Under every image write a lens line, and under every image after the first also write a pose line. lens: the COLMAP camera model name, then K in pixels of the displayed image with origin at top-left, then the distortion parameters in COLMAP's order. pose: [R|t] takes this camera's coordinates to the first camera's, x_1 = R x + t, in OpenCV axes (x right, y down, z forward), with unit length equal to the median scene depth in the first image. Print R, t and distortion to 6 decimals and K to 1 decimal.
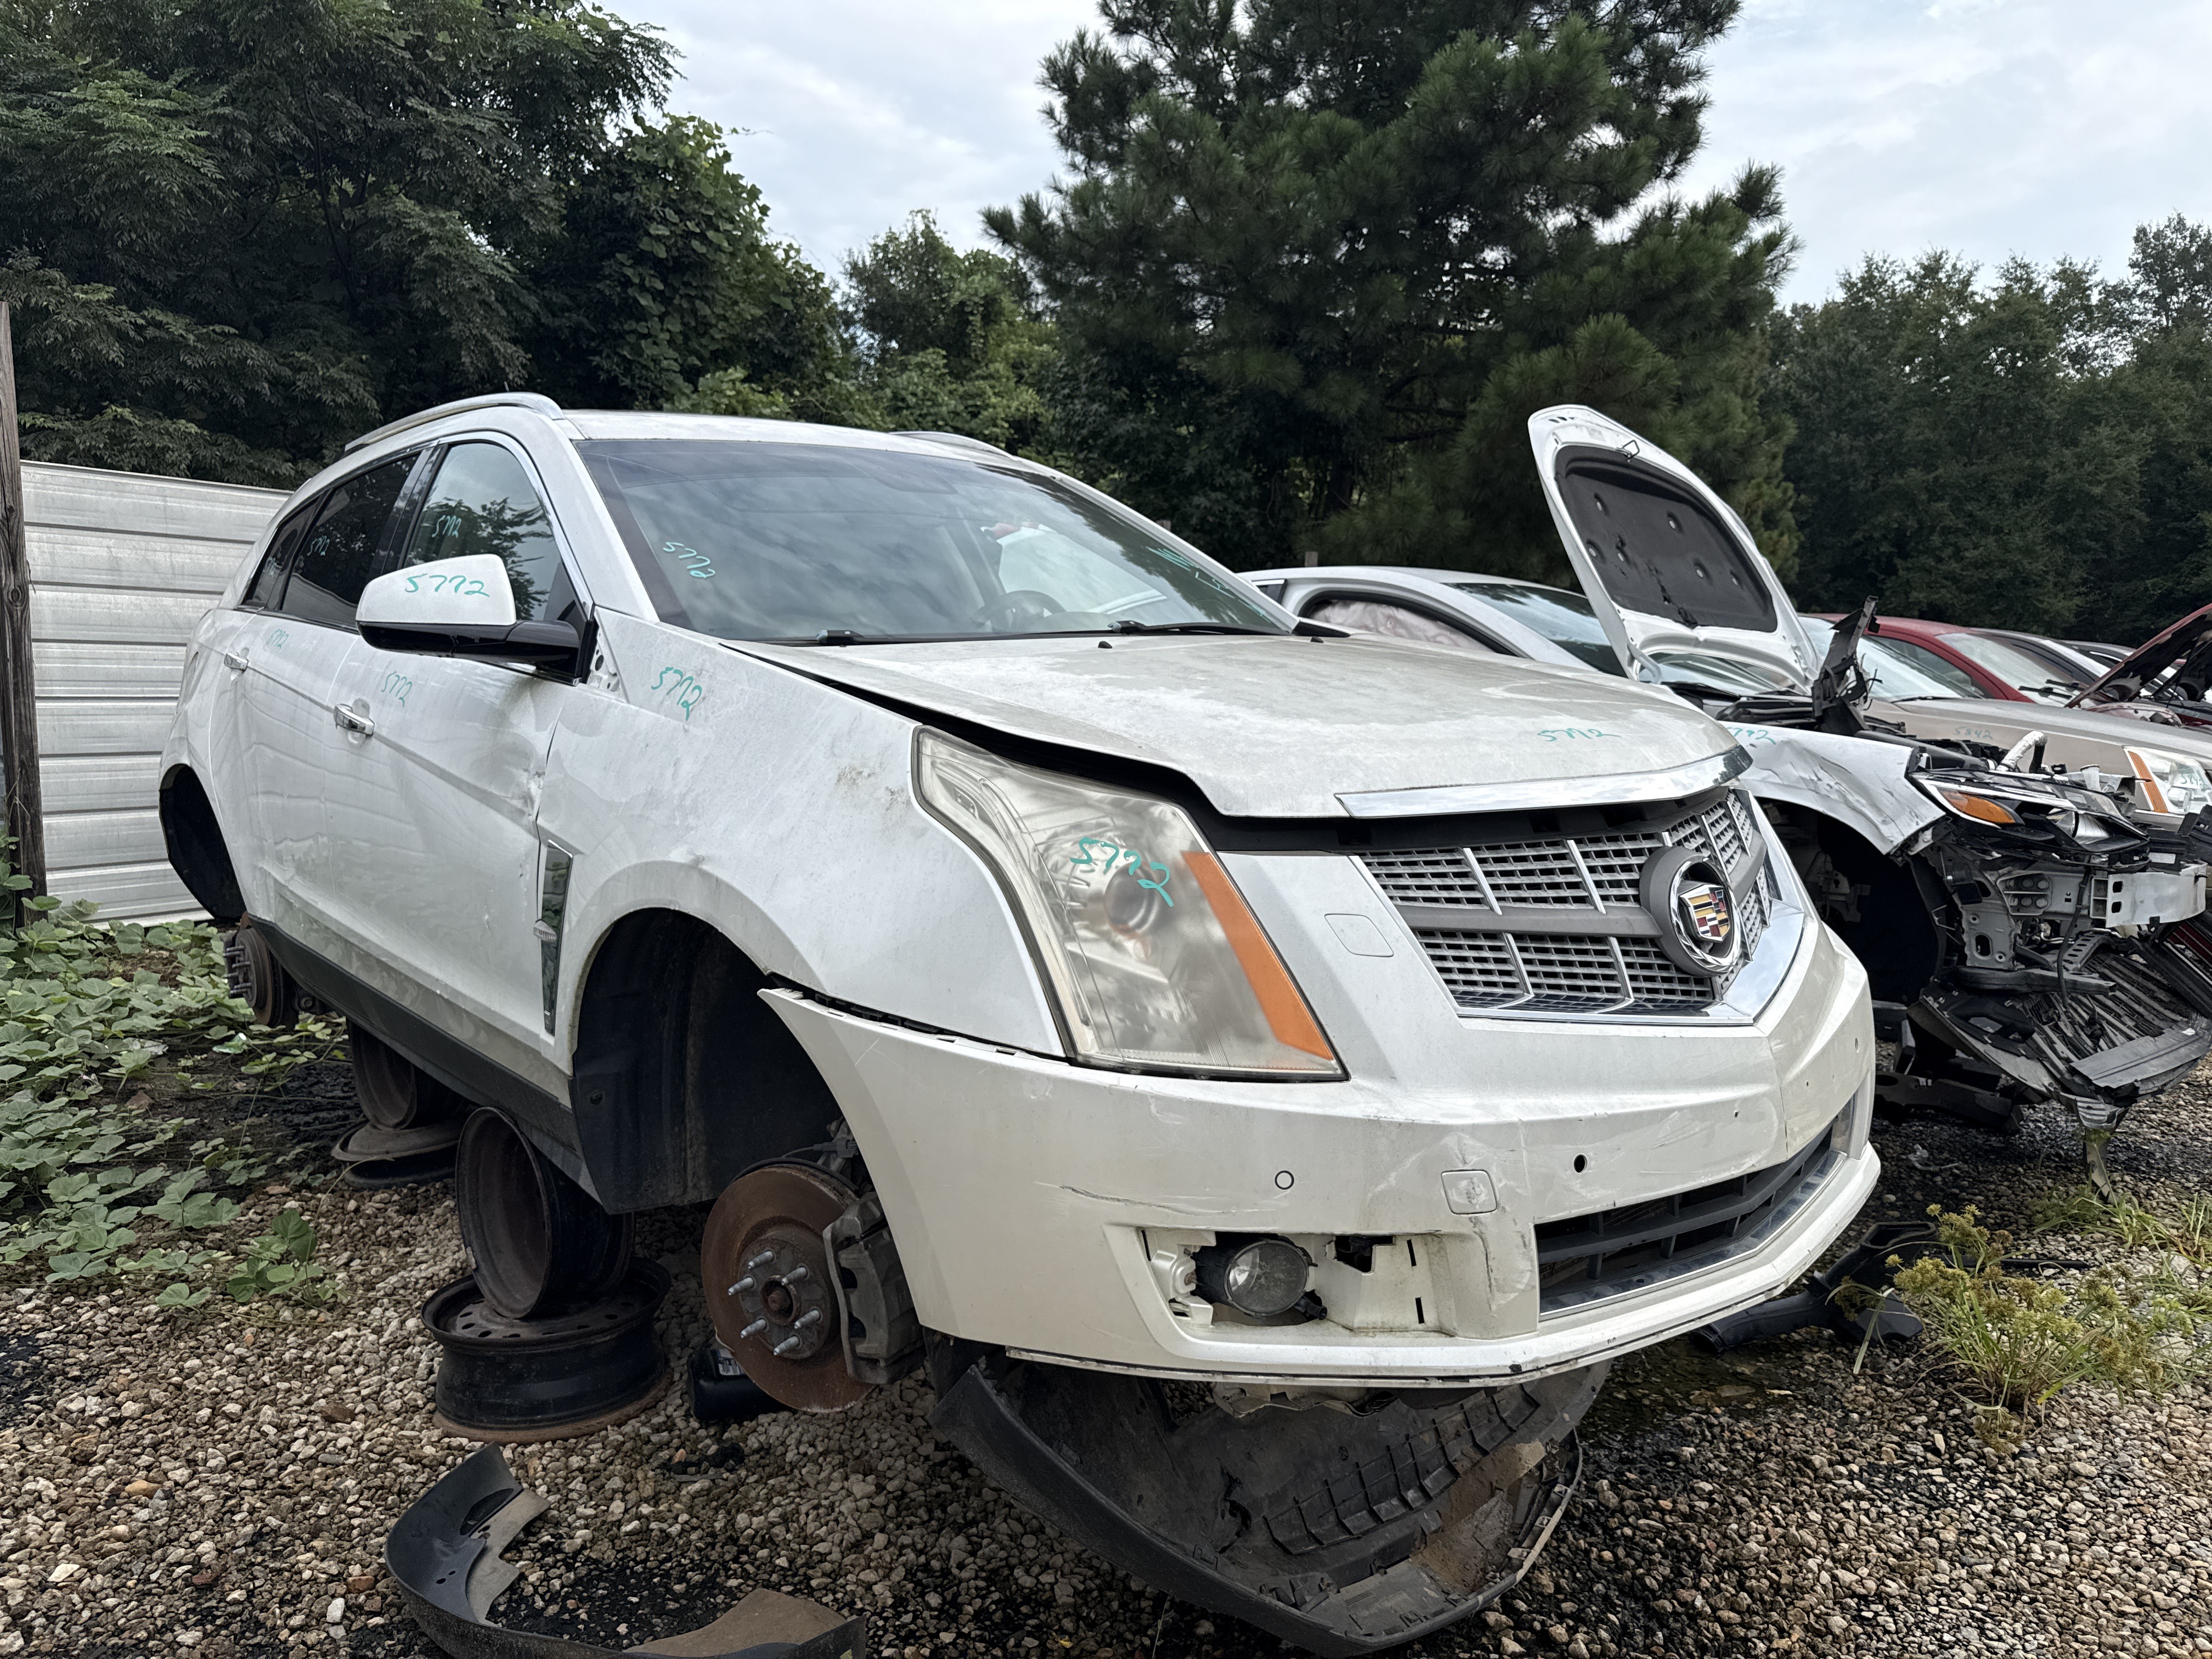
lens RADIAL K [[1709.1, 0, 1104.8], [0, 1709.1, 818.2], [0, 0, 1]] dist [-0.010086, -0.007801]
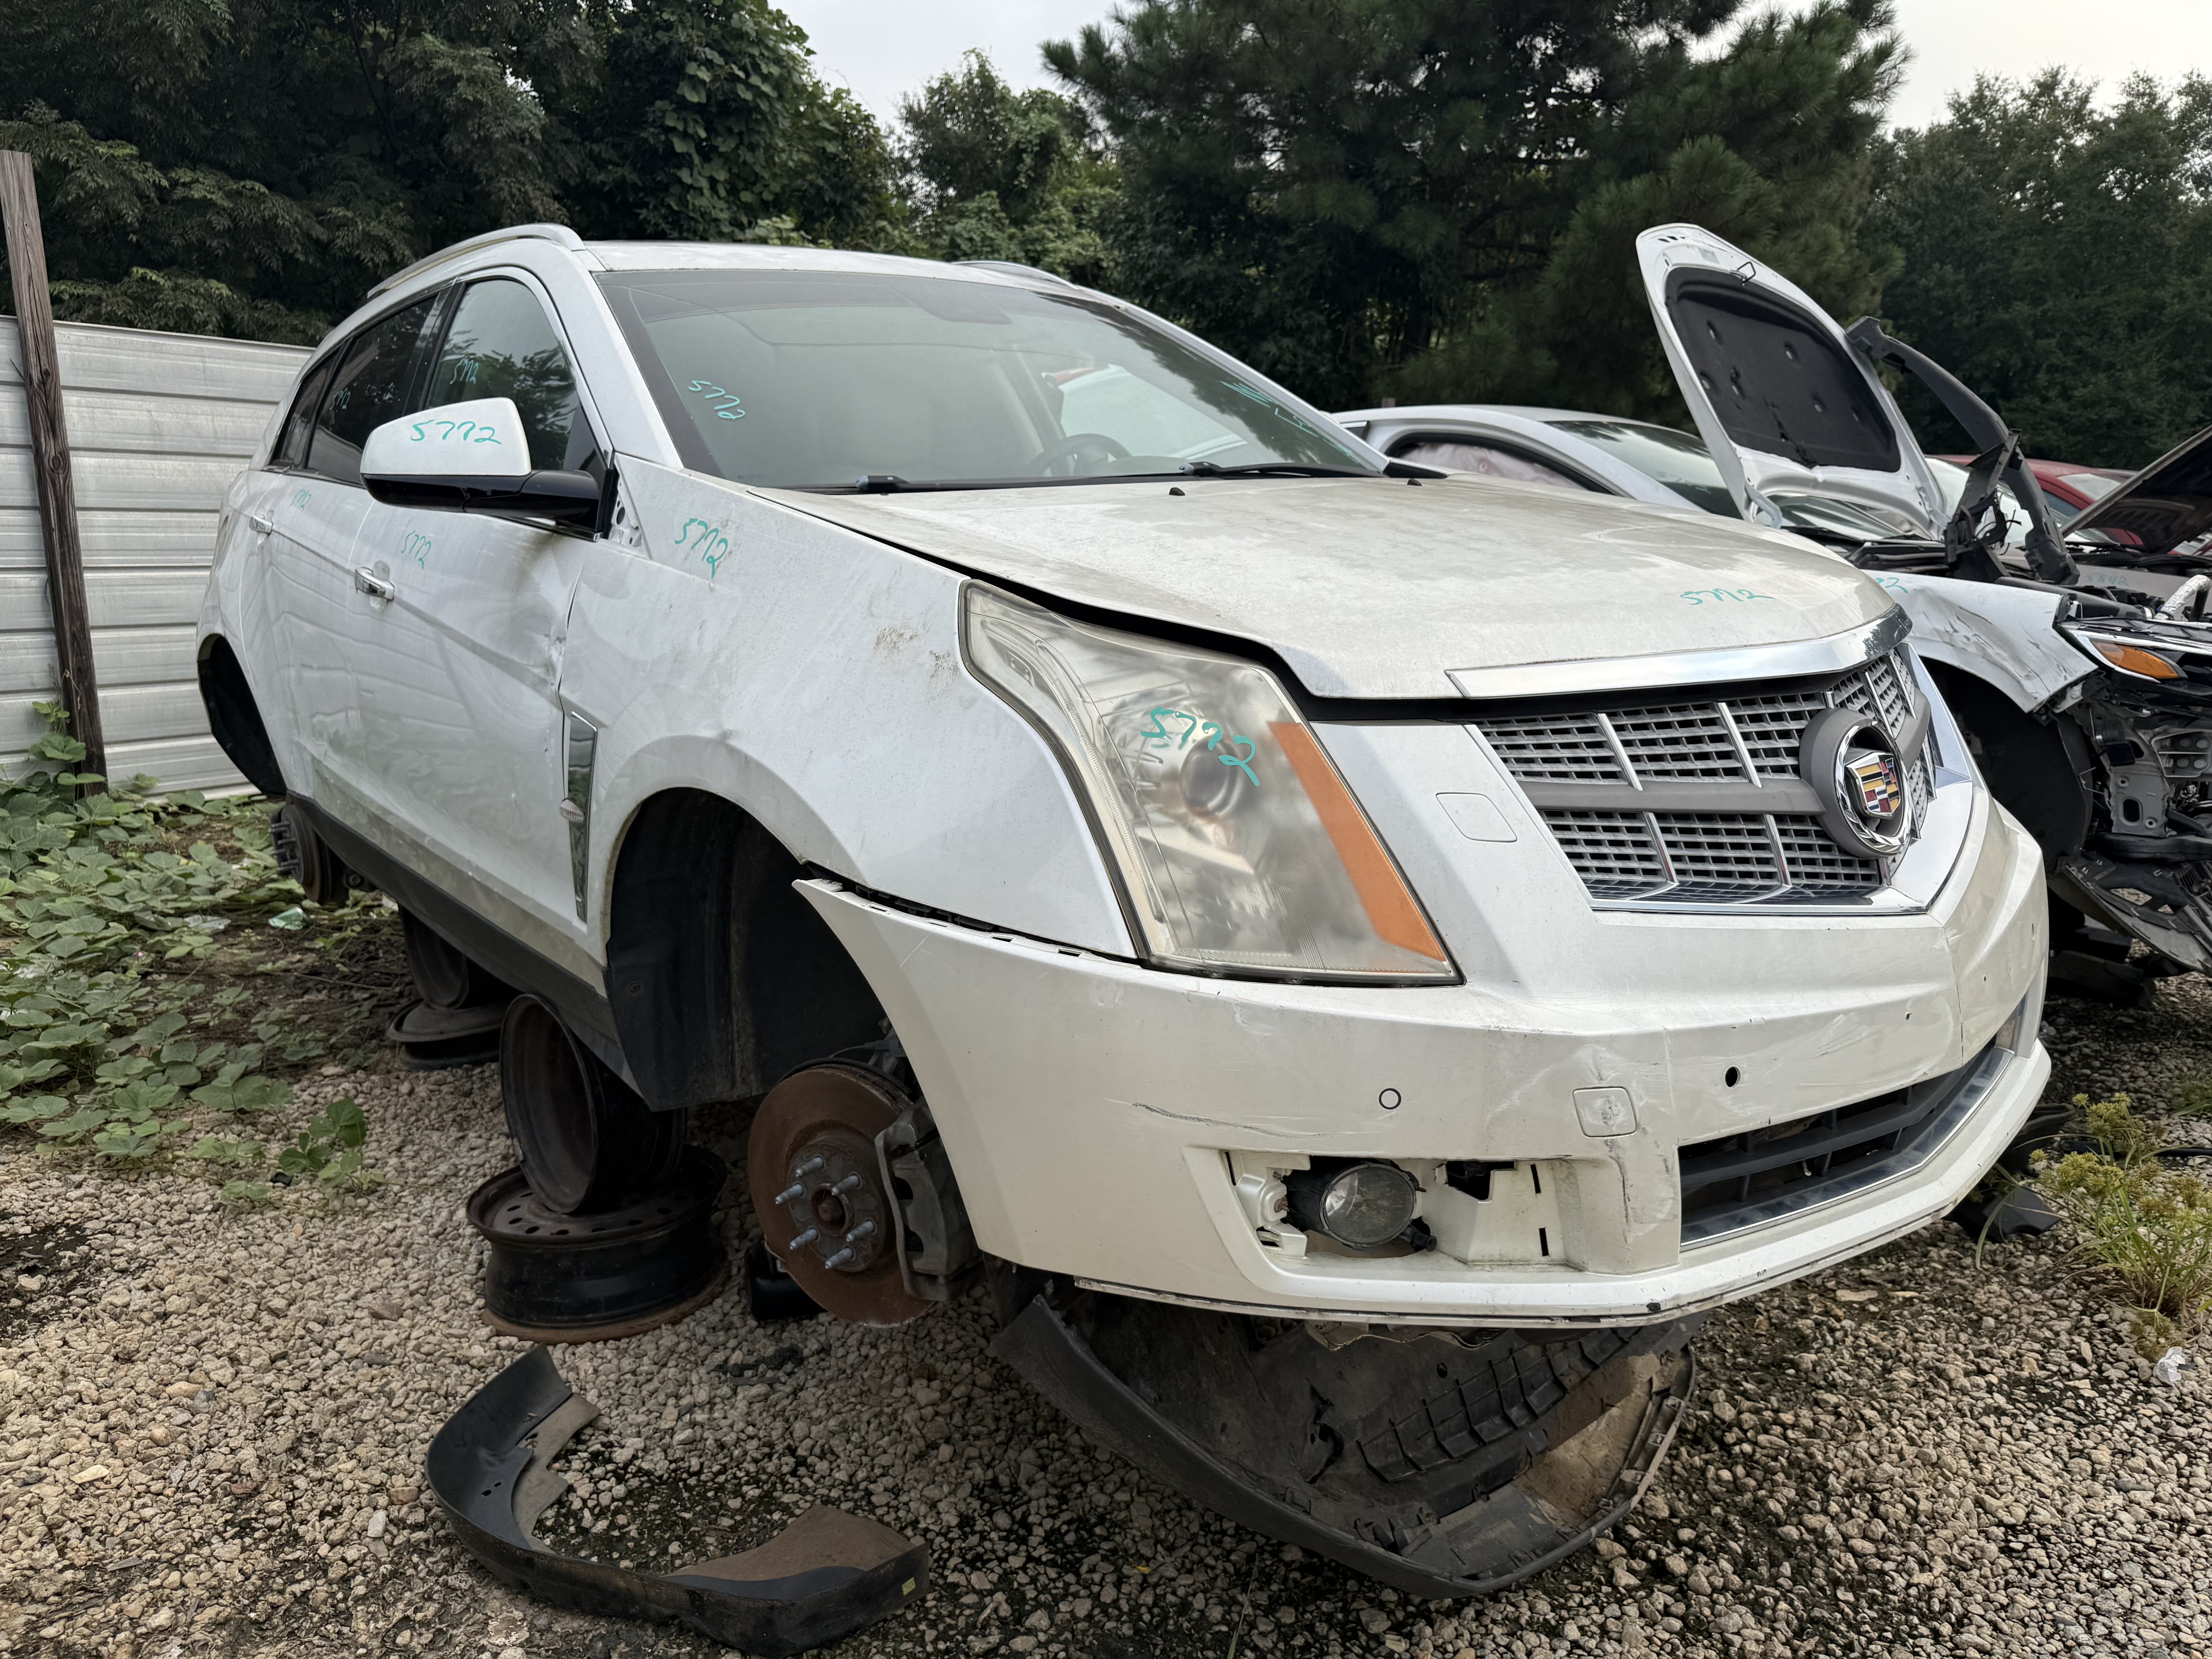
lens RADIAL K [[1571.1, 0, 1126.2], [0, 1571.1, 831.4], [0, 0, 1]] dist [0.023337, -0.031490]
pose [[0.999601, -0.007335, -0.027274, -0.004996], [0.009921, 0.995337, 0.095947, -0.001590], [0.026443, -0.096179, 0.995013, 0.160234]]
